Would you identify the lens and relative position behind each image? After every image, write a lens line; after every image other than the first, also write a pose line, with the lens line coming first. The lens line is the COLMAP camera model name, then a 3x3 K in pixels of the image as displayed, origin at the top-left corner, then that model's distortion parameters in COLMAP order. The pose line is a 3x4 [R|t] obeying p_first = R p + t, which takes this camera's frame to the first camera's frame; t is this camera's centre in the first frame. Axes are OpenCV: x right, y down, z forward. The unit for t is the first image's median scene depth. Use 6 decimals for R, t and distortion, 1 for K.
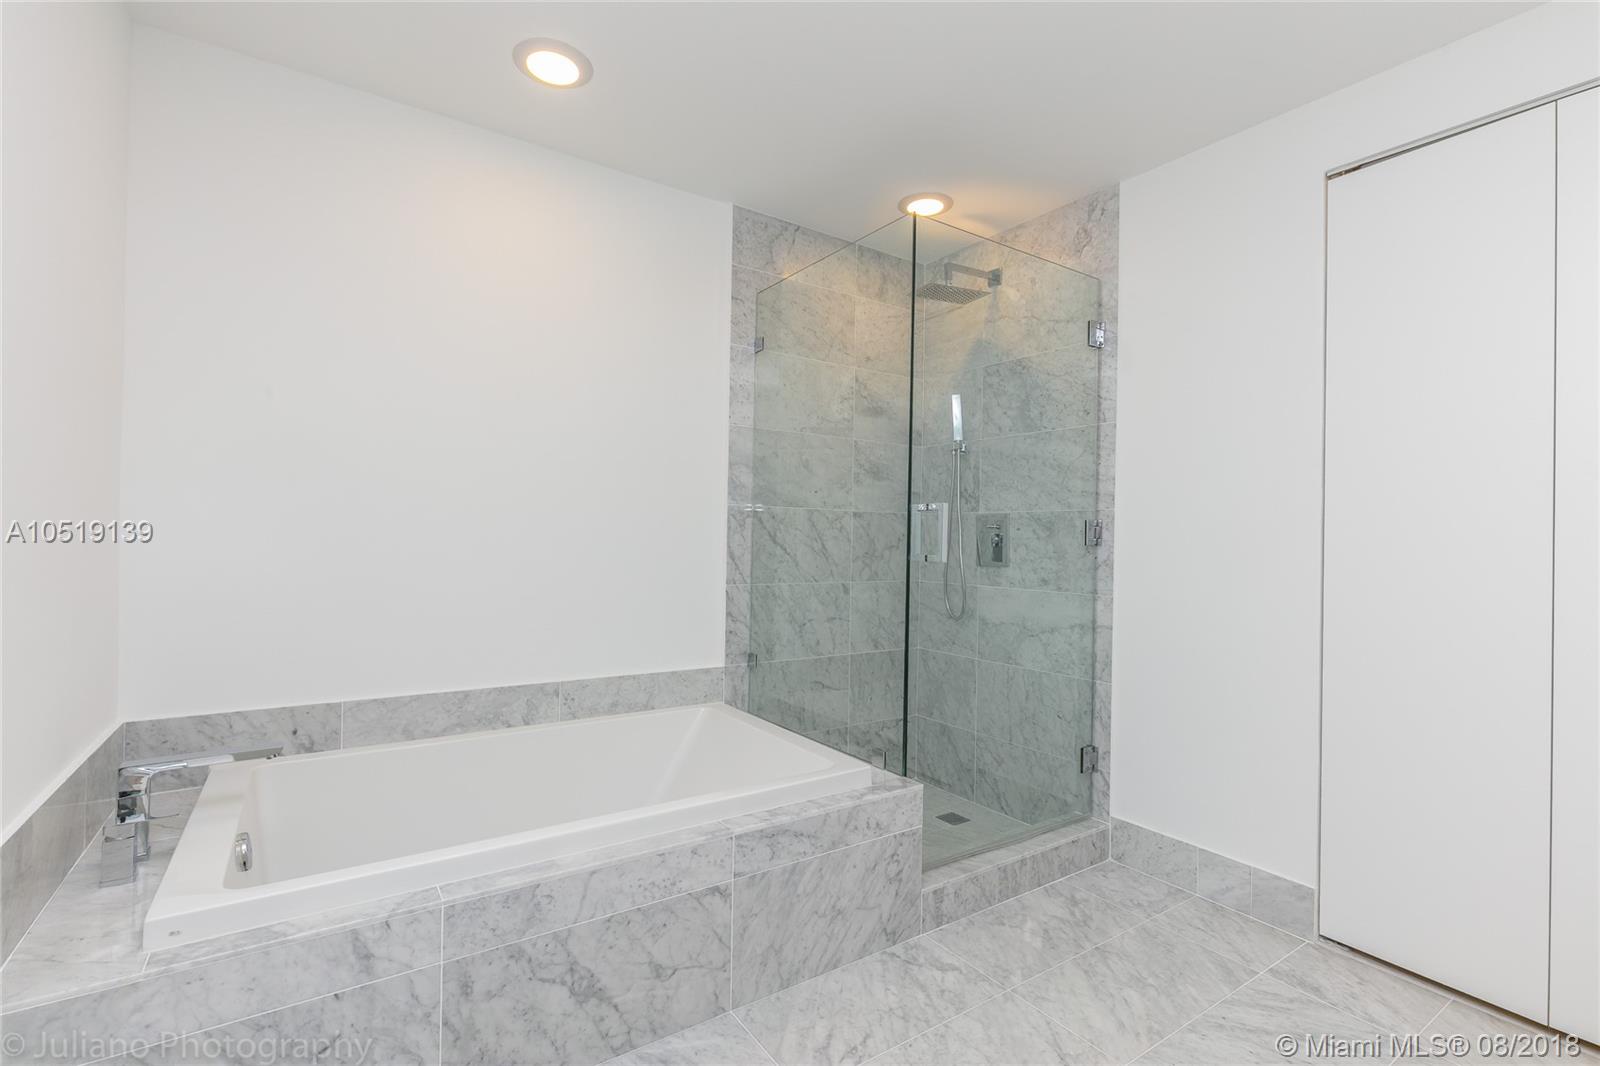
lens RADIAL K [[722.6, 0, 802.1], [0, 722.6, 534.5], [0, 0, 1]] dist [0.005319, -0.000117]
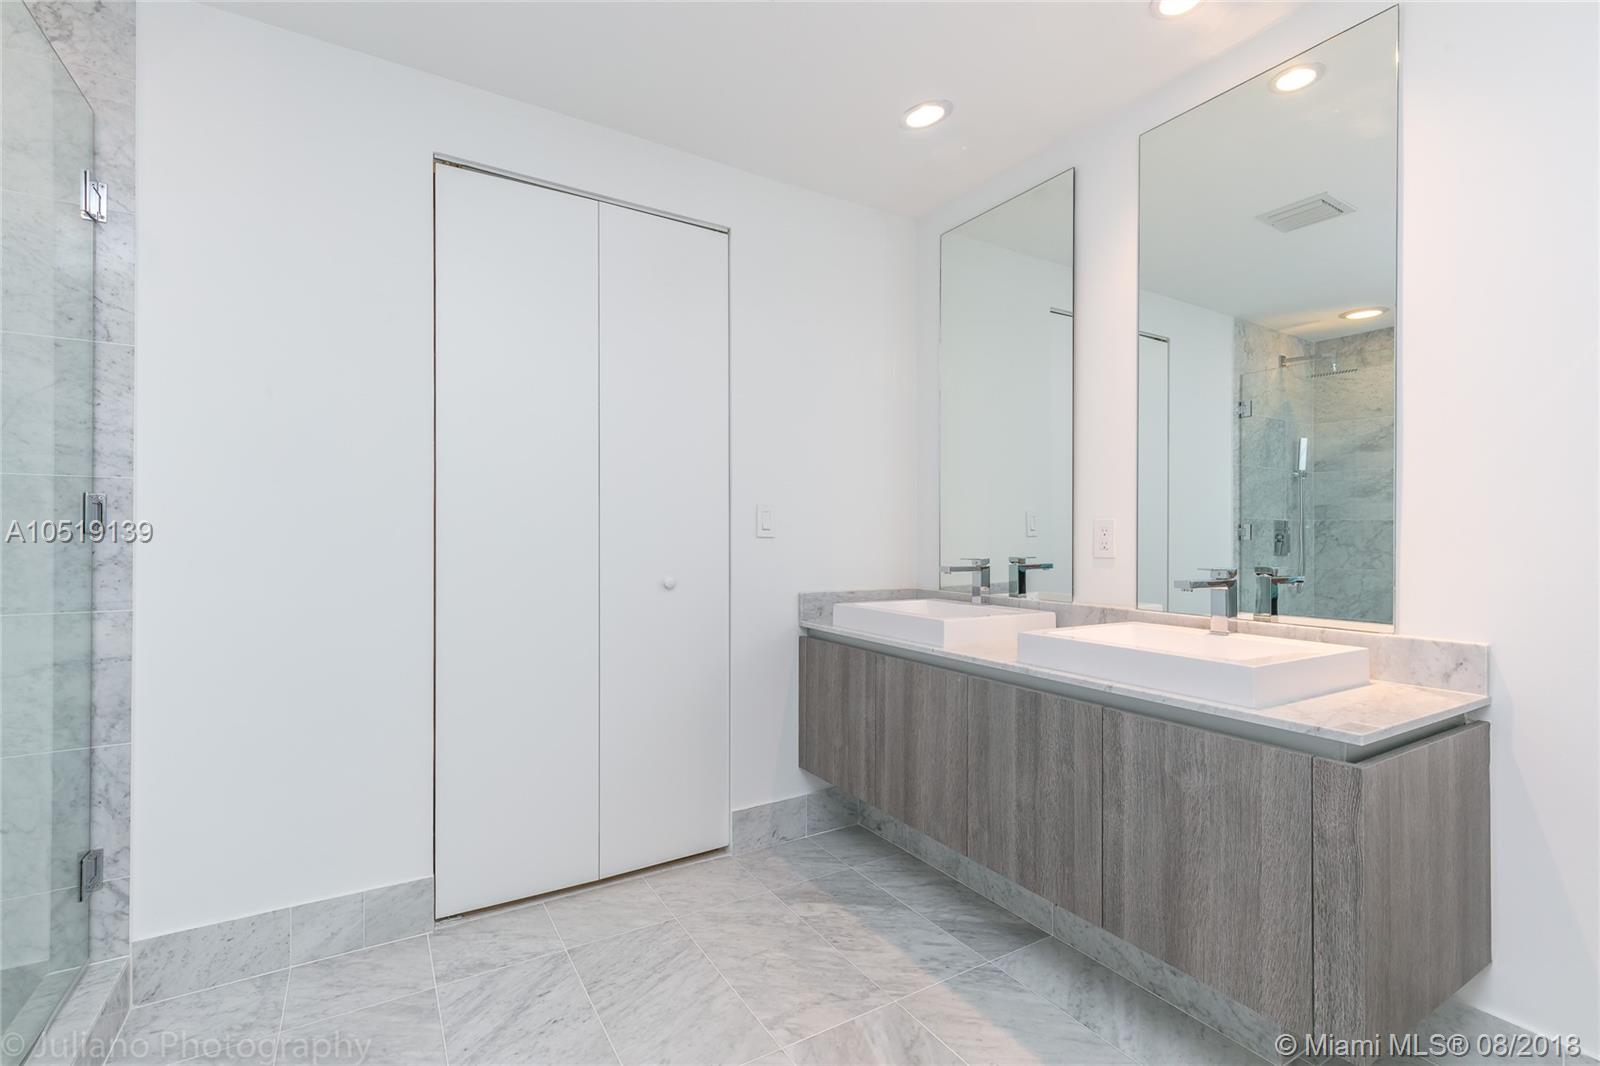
lens RADIAL K [[722.6, 0, 802.1], [0, 722.6, 534.5], [0, 0, 1]] dist [0.005319, -0.000117]
pose [[0.057270, -0.013322, 0.998270, -0.194098], [-0.006357, 0.999886, 0.013708, 0.003651], [-0.998338, -0.007132, 0.057179, 0.350475]]
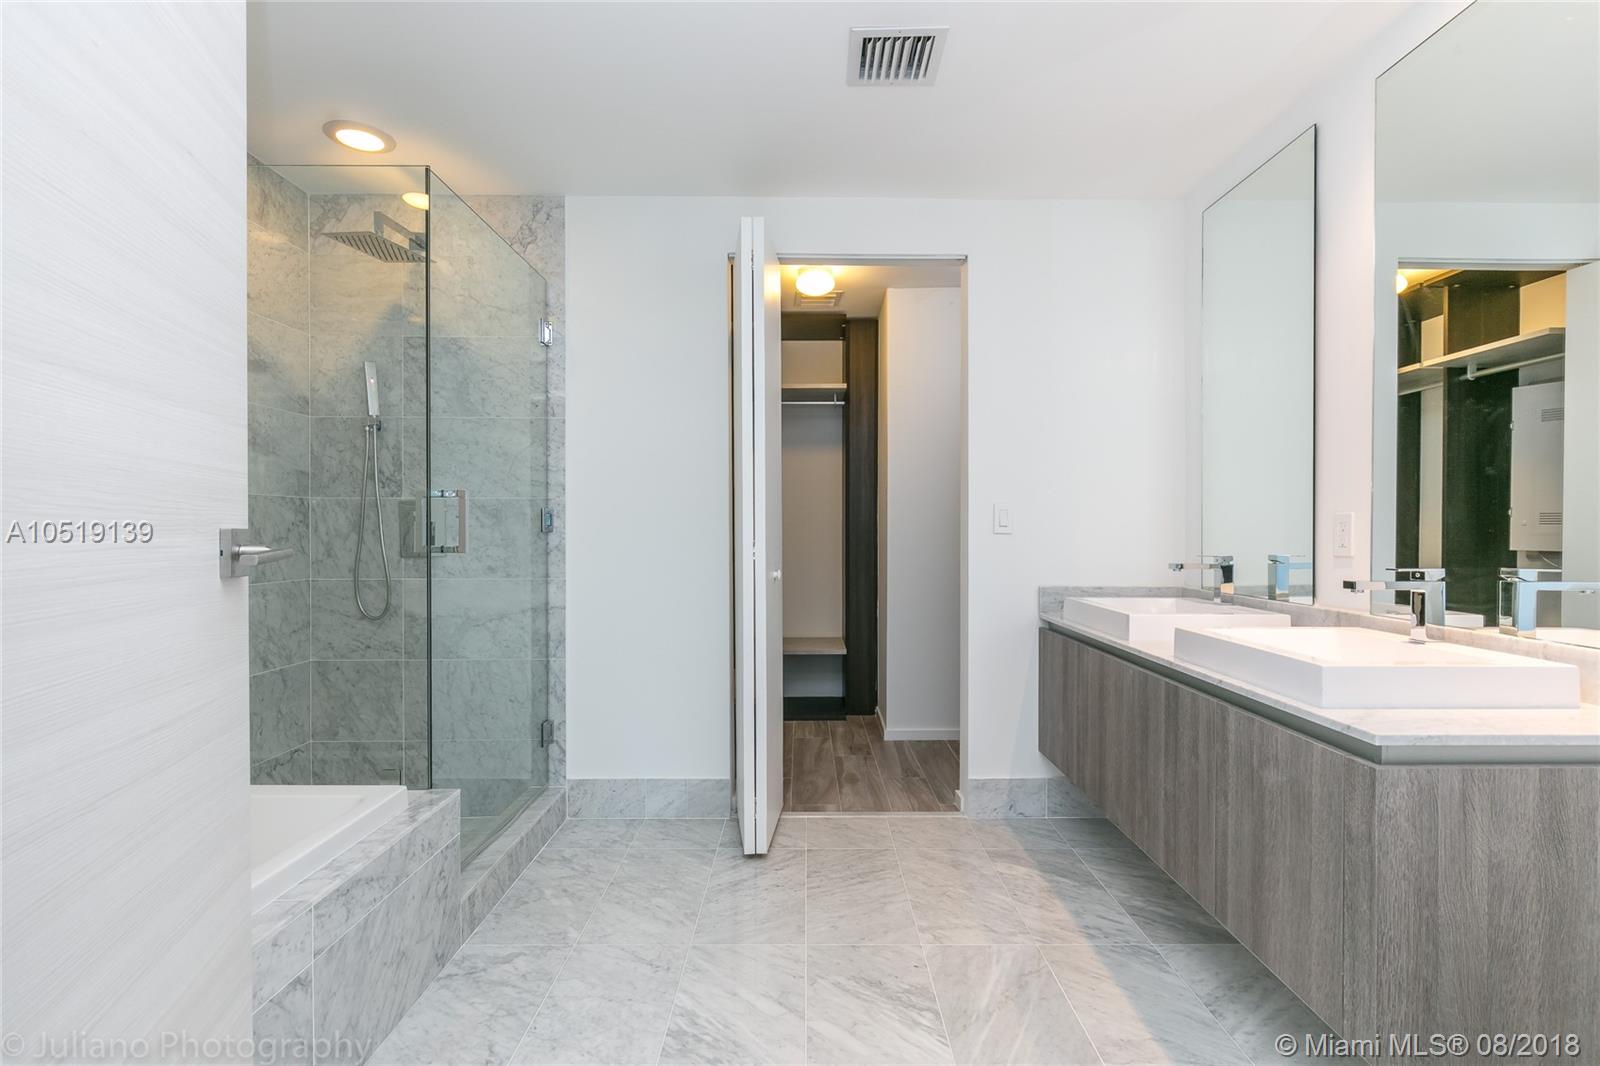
lens RADIAL K [[758.6, 0, 804.9], [0, 758.6, 538.5], [0, 0, 1]] dist [-0.001507, -0.000160]
pose [[0.562821, -0.025172, 0.826196, -0.305772], [0.005537, 0.999629, 0.026684, -0.003015], [-0.826560, -0.010443, 0.562751, 0.061254]]
